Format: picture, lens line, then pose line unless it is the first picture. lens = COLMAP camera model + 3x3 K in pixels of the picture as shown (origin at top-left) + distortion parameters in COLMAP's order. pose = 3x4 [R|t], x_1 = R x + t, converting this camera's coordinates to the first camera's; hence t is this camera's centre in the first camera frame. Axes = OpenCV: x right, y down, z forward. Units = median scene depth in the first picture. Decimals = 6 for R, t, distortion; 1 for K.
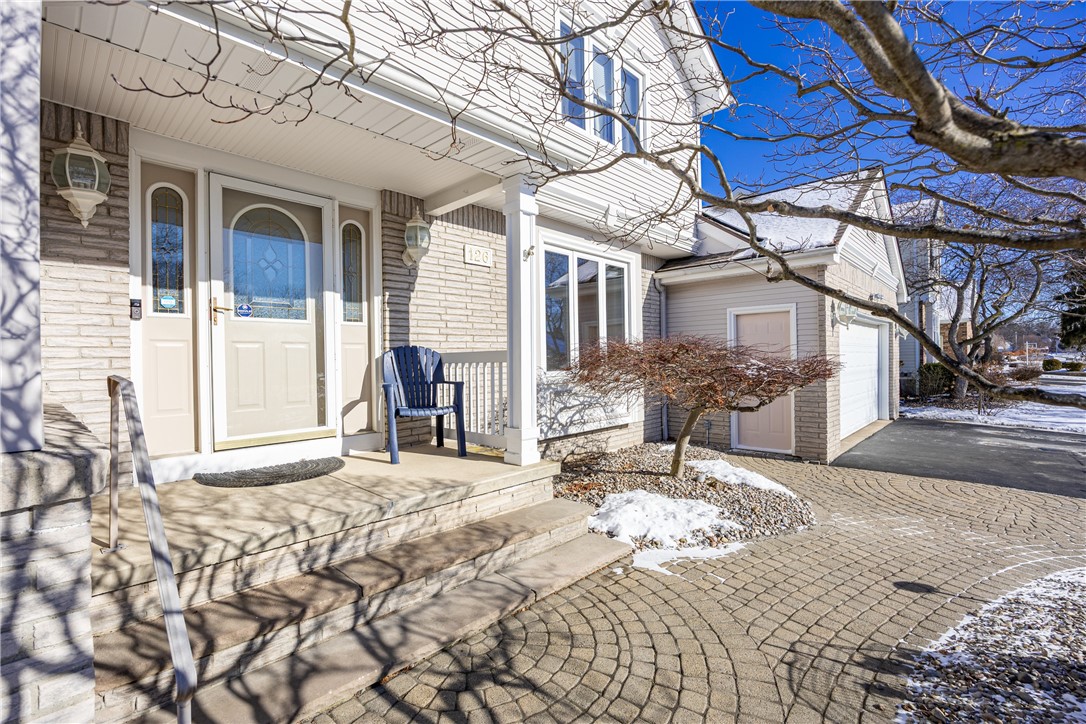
lens RADIAL K [[493.0, 0, 544.3], [0, 493.0, 363.9], [0, 0, 1]] dist [0.000390, 0.000043]
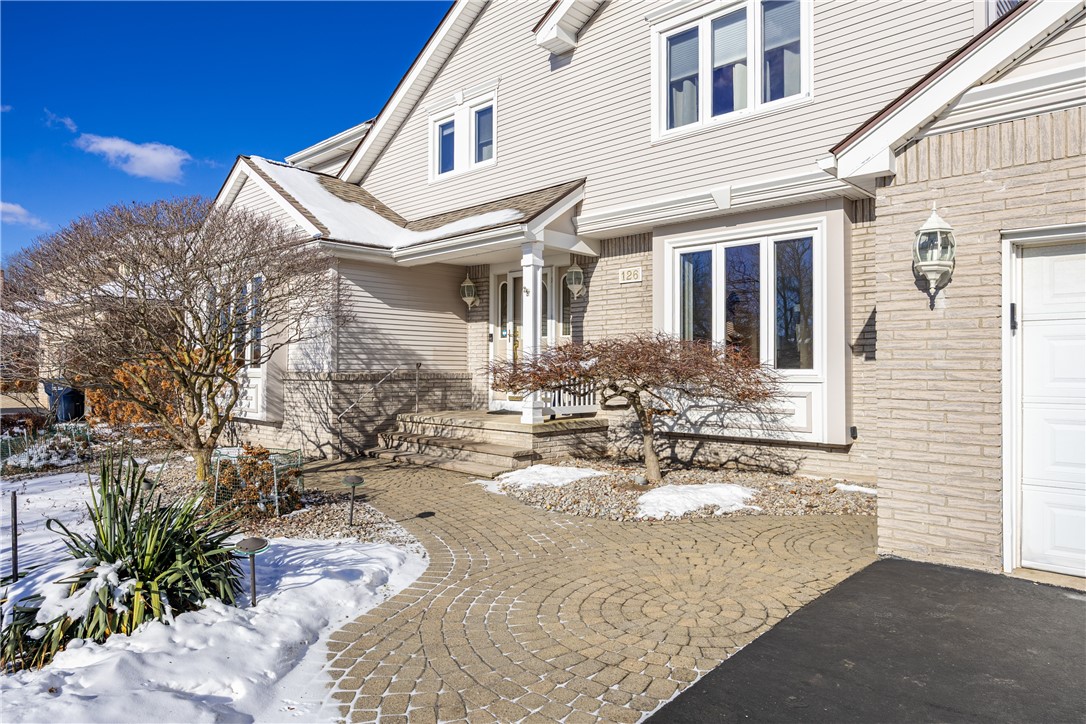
lens RADIAL K [[674.7, 0, 544.0], [0, 674.7, 359.9], [0, 0, 1]] dist [-0.001714, -0.000124]
pose [[0.005888, 0.003667, -0.999976, 1.443339], [-0.007485, 0.999965, 0.003623, -0.007788], [0.999955, 0.007464, 0.005915, 0.703025]]
